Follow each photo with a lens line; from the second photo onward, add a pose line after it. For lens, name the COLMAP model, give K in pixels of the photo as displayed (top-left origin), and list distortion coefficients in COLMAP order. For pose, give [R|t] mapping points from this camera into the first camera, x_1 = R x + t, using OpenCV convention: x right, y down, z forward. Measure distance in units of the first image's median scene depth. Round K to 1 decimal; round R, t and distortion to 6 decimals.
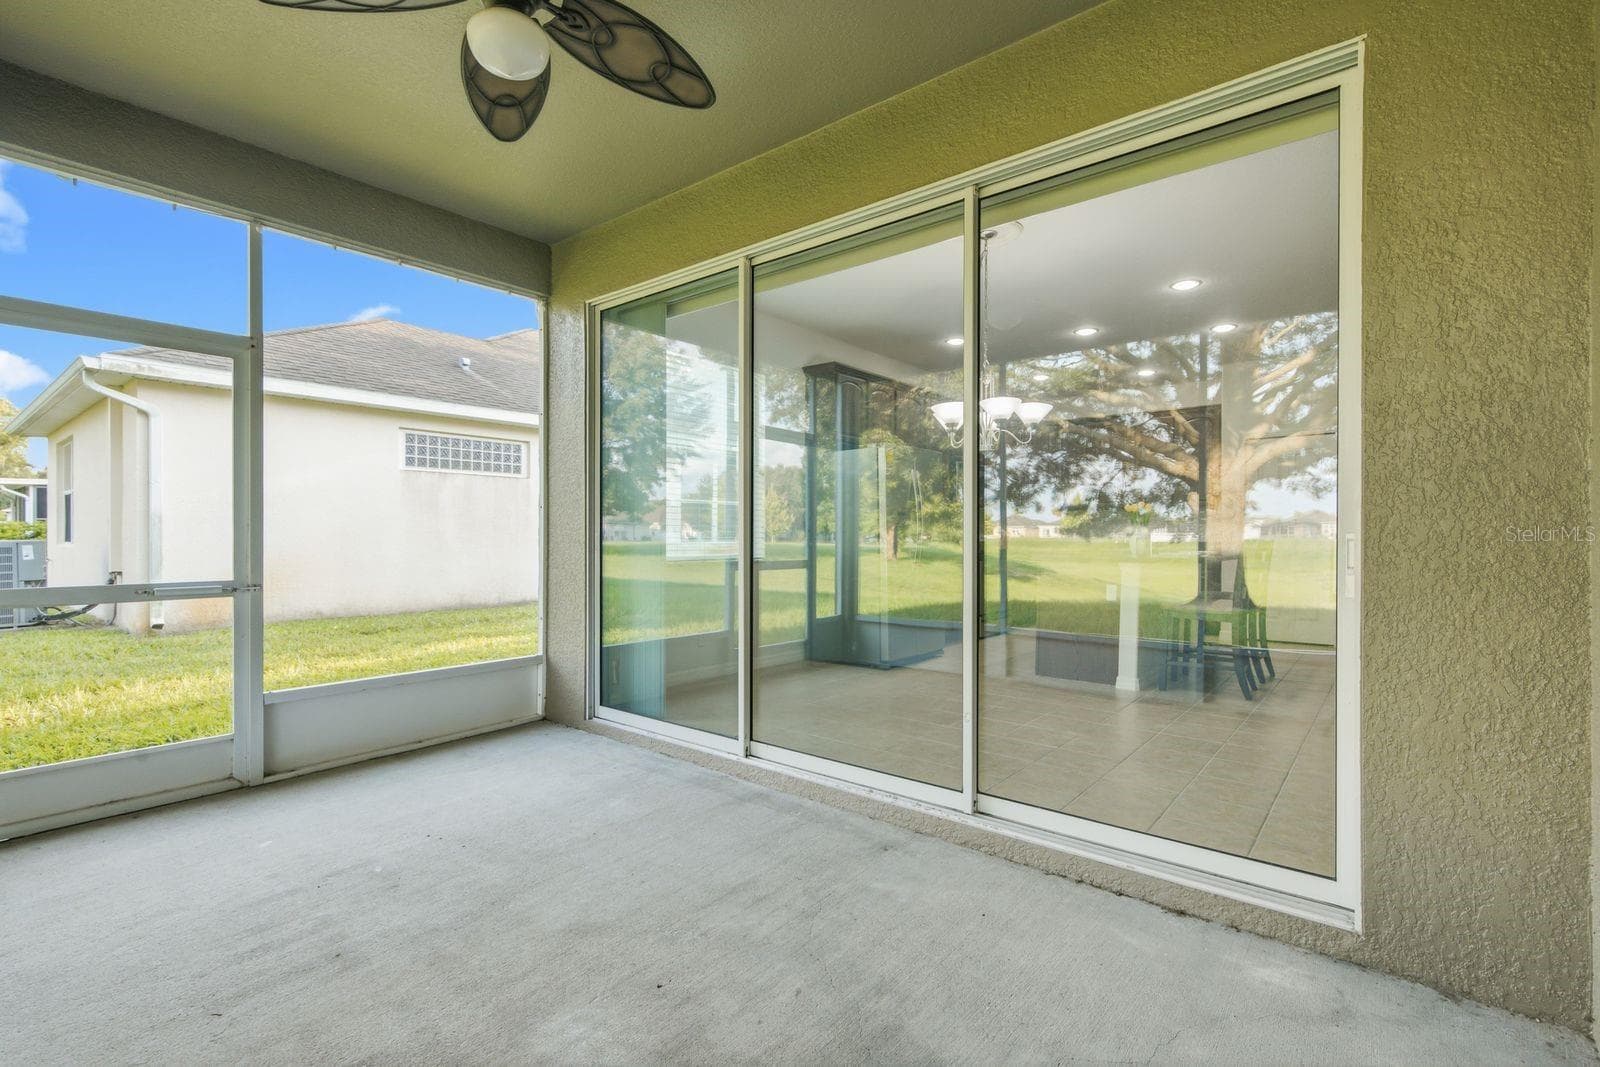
lens RADIAL K [[732.3, 0, 809.1], [0, 732.3, 532.6], [0, 0, 1]] dist [0.000082, 0.000379]
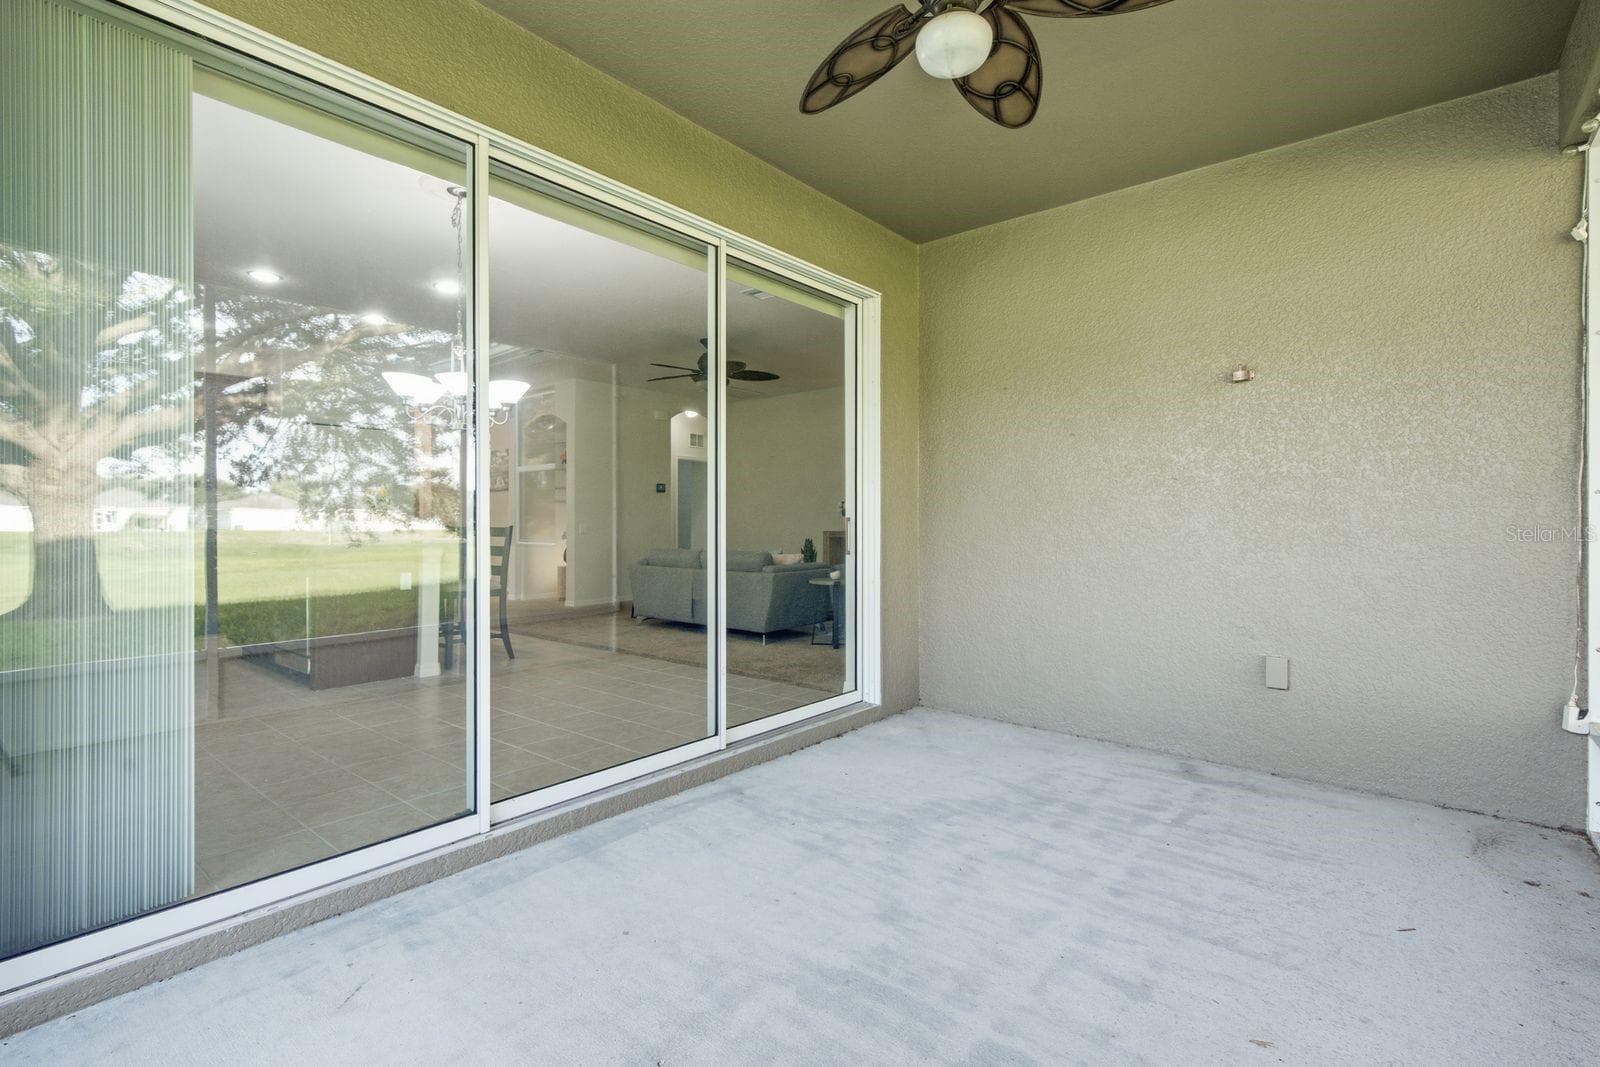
lens RADIAL K [[738.5, 0, 808.1], [0, 738.5, 517.0], [0, 0, 1]] dist [0.002381, 0.000353]
pose [[0.007699, 0.000485, 0.999970, -0.860219], [-0.004271, 0.999991, -0.000452, -0.005429], [-0.999961, -0.004268, 0.007701, 0.713736]]
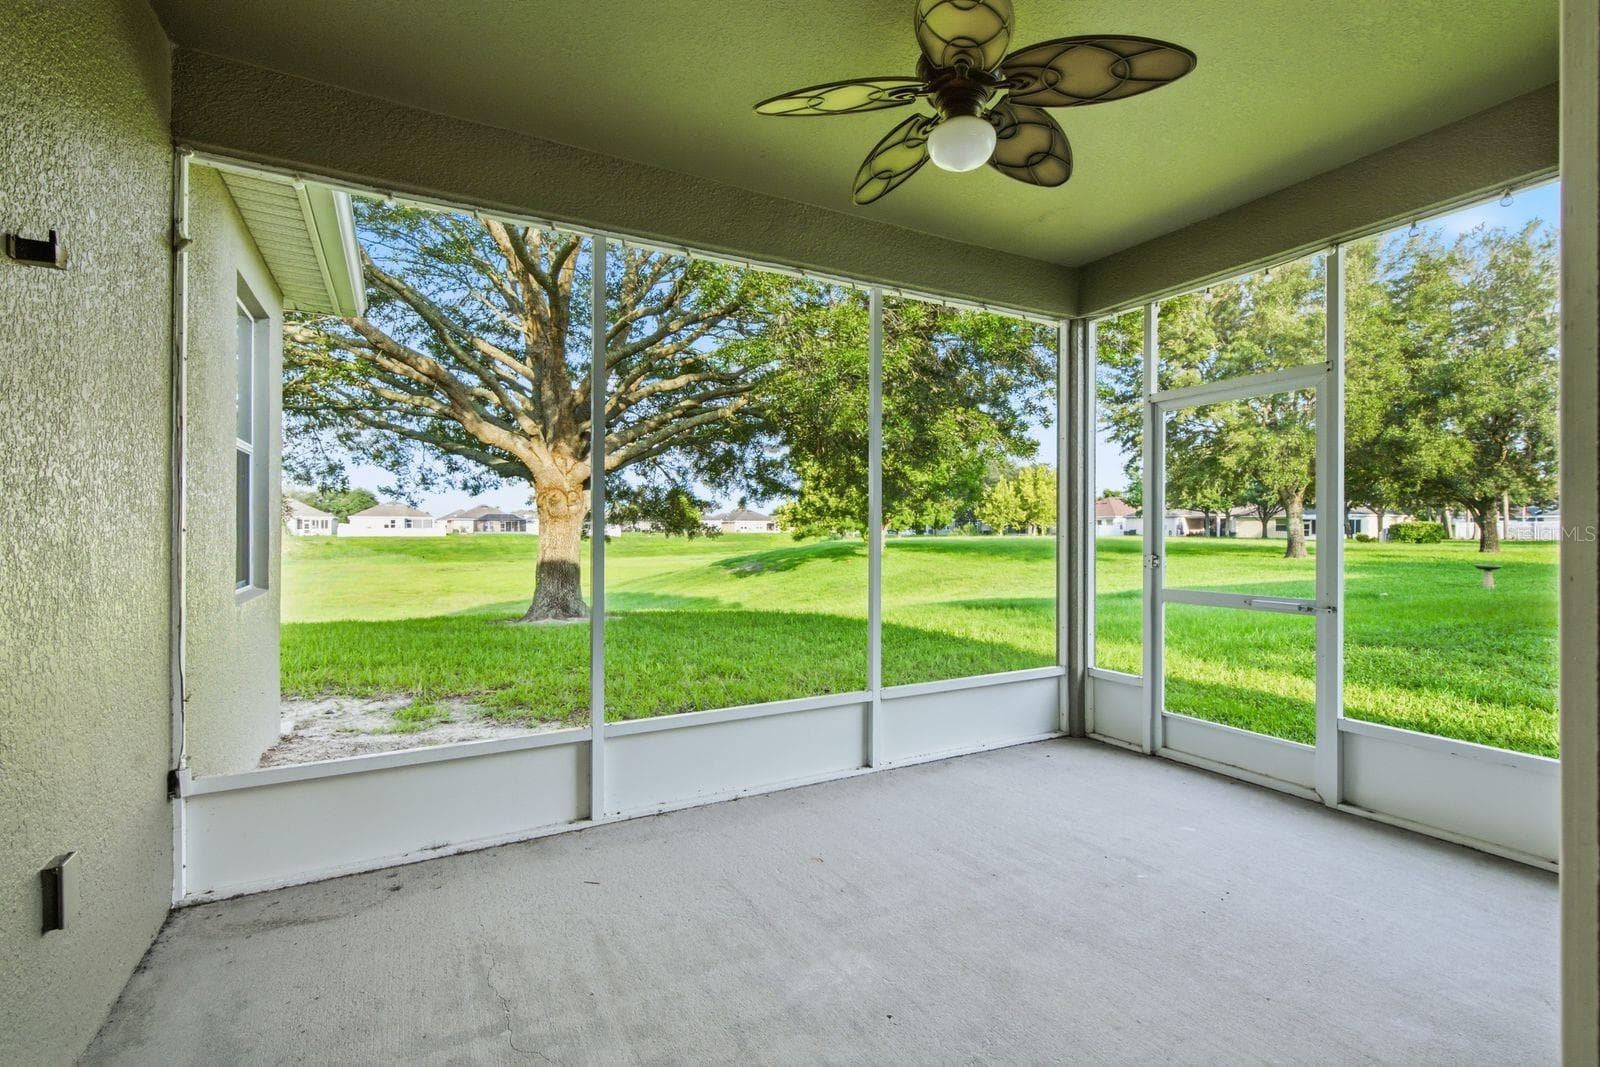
lens RADIAL K [[732.3, 0, 809.1], [0, 732.3, 532.6], [0, 0, 1]] dist [0.000082, 0.000379]
pose [[-0.377275, 0.002173, -0.926099, 0.444001], [0.002927, 0.999995, 0.001154, -0.034237], [0.926097, -0.002276, -0.377280, 0.723223]]
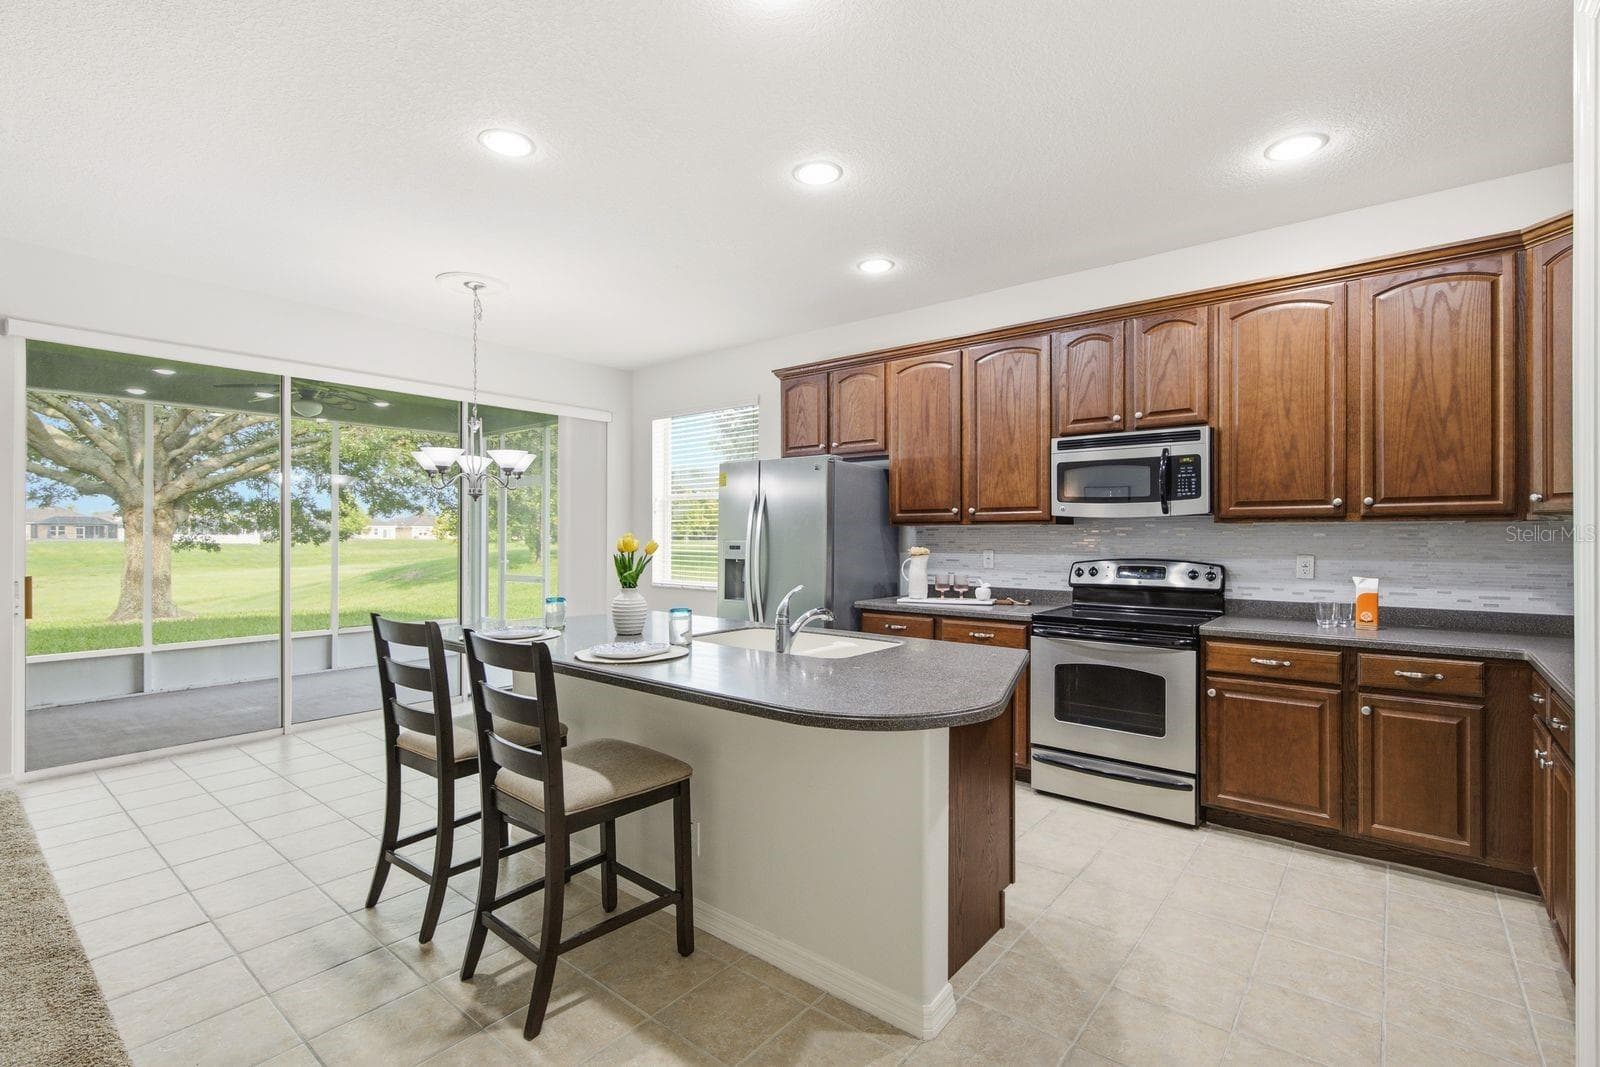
lens RADIAL K [[732.3, 0, 809.1], [0, 732.3, 532.6], [0, 0, 1]] dist [0.000082, 0.000379]
pose [[0.000166, -0.006045, -0.999982, 1.614183], [0.003170, 0.999977, -0.006044, -0.063228], [0.999995, -0.003169, 0.000185, 1.867915]]
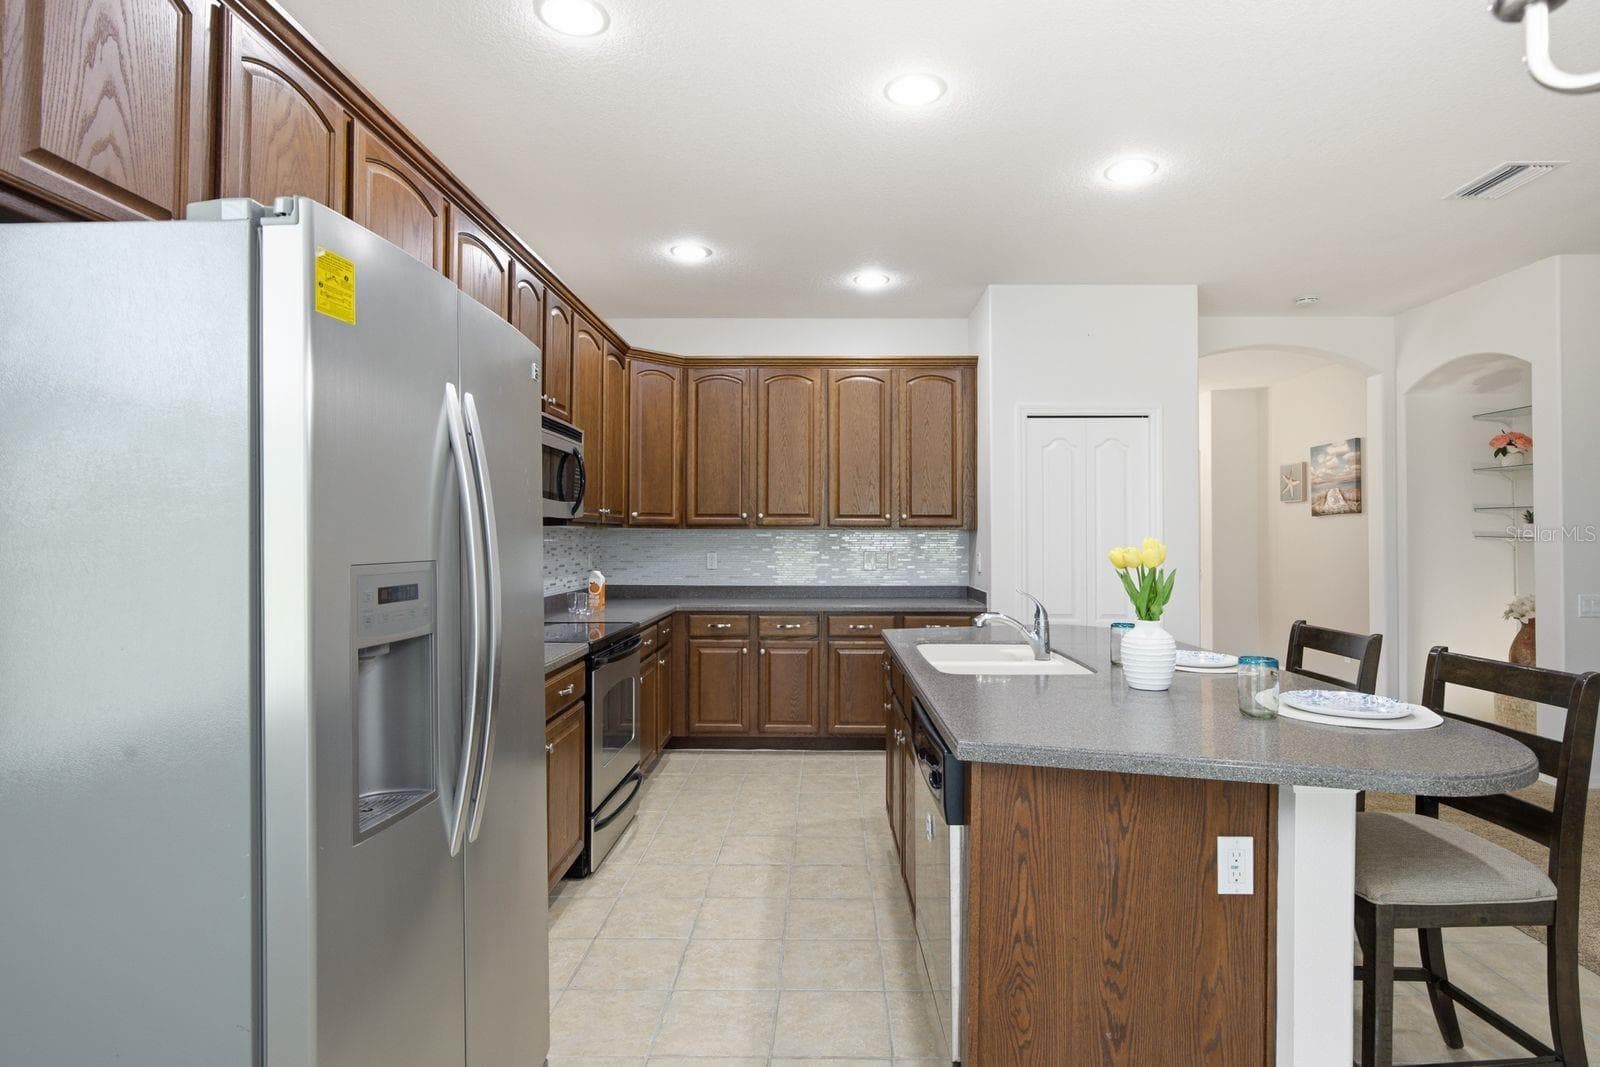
lens RADIAL K [[804.9, 0, 814.6], [0, 804.9, 525.1], [0, 0, 1]] dist [-0.002019, -0.001118]
pose [[0.791051, 0.006679, 0.611714, 0.143642], [-0.001534, 0.999959, -0.008933, -0.072572], [-0.611749, 0.006128, 0.791028, 1.318875]]
